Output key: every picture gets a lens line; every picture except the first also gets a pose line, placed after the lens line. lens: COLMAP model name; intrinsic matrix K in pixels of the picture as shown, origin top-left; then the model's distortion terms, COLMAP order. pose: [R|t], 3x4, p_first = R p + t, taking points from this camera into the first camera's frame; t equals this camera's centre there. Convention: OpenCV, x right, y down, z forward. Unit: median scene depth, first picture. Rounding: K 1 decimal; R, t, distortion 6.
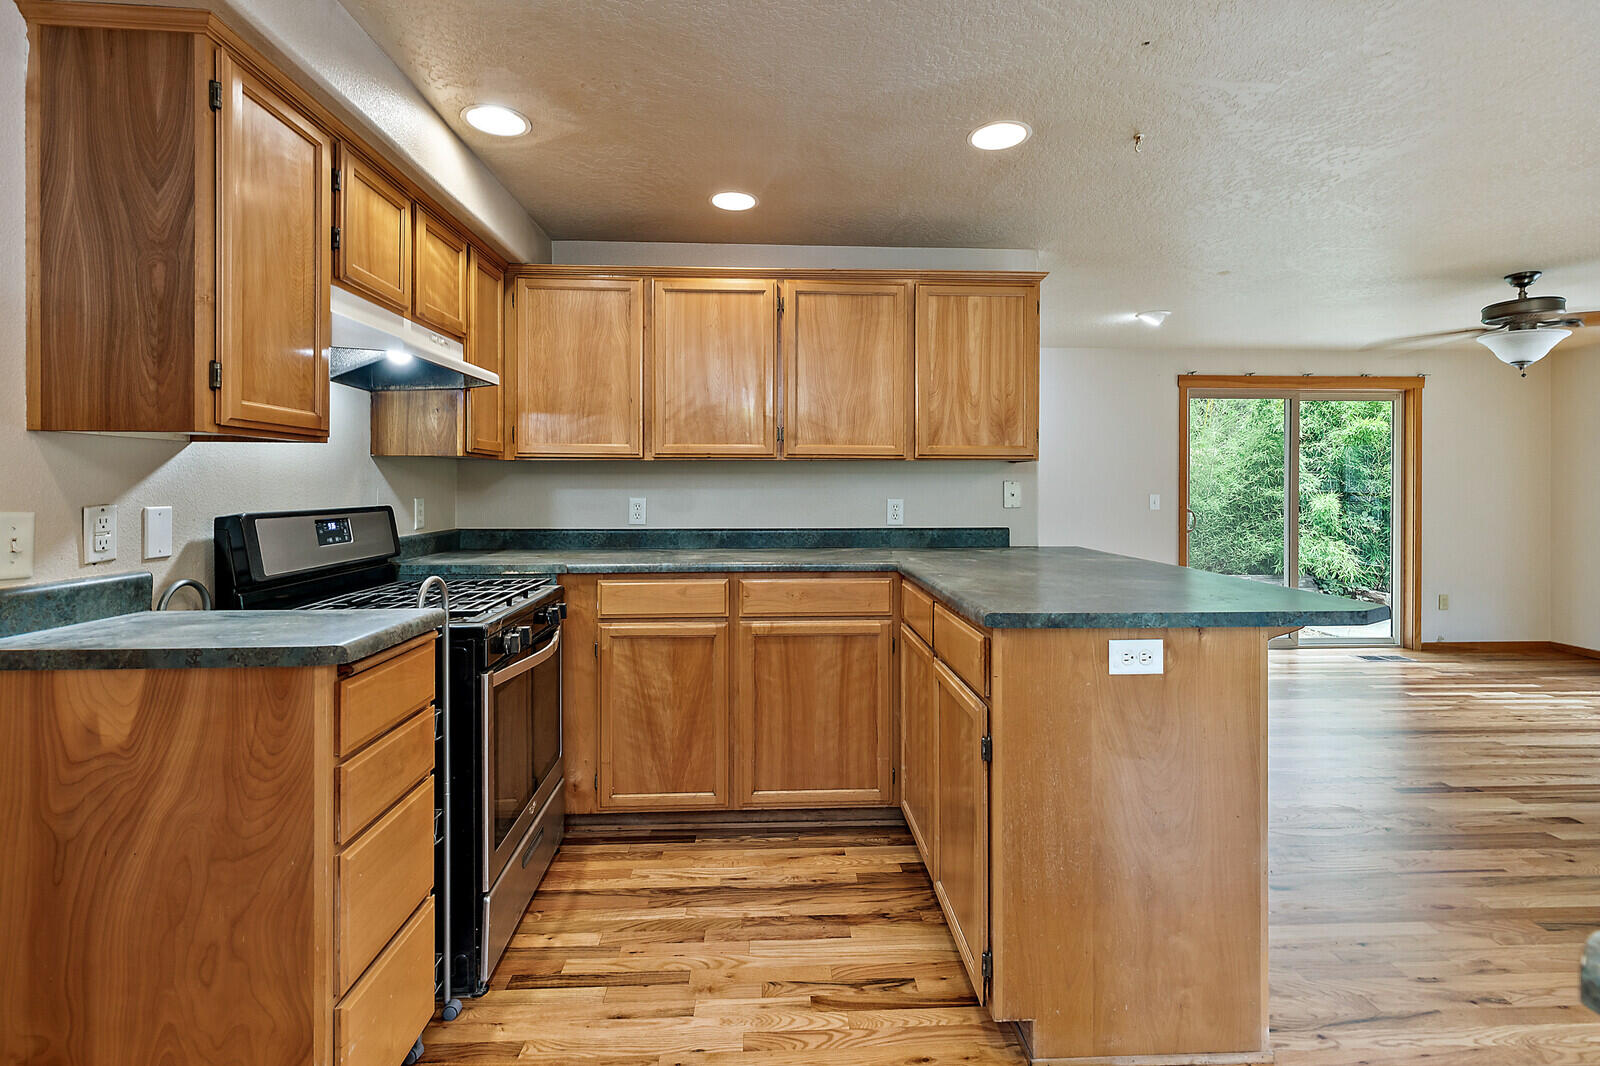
lens RADIAL K [[747.3, 0, 800.2], [0, 747.3, 485.6], [0, 0, 1]] dist [0.015557, 0.000231]
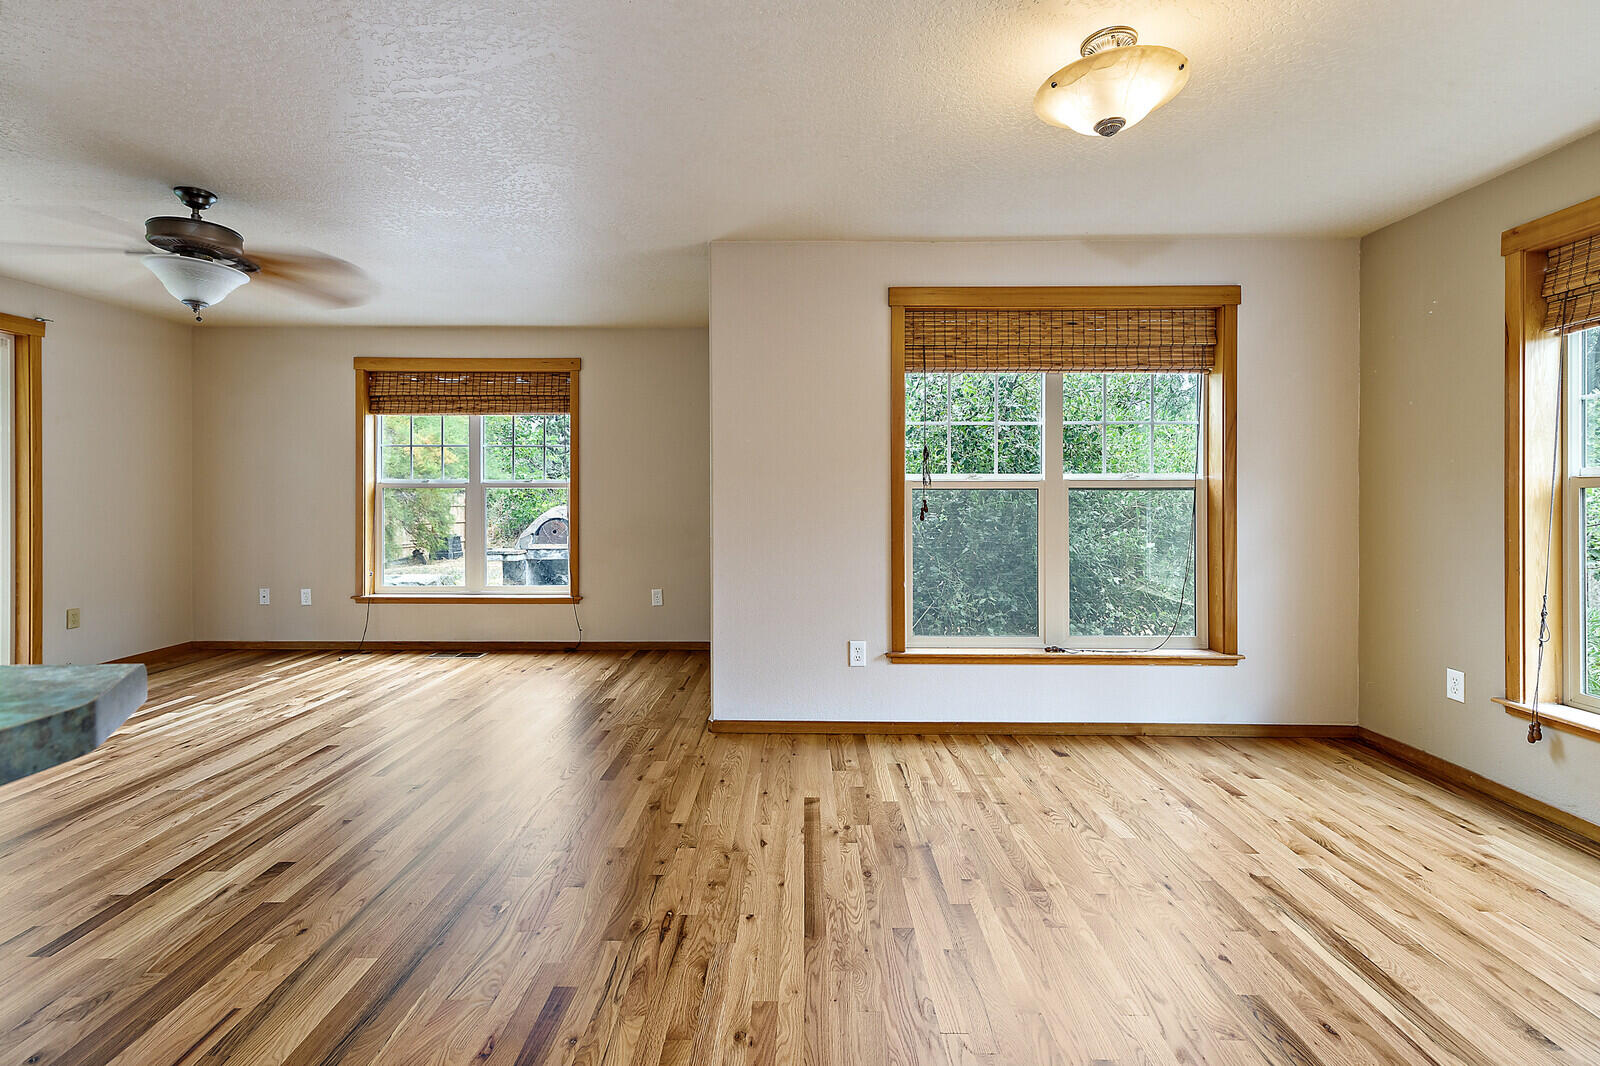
lens RADIAL K [[747.3, 0, 800.2], [0, 747.3, 485.6], [0, 0, 1]] dist [0.015557, 0.000231]
pose [[0.074102, -0.007339, 0.997224, 0.216108], [0.011619, 0.999911, 0.006495, 0.032234], [-0.997183, 0.011105, 0.074181, 0.326125]]
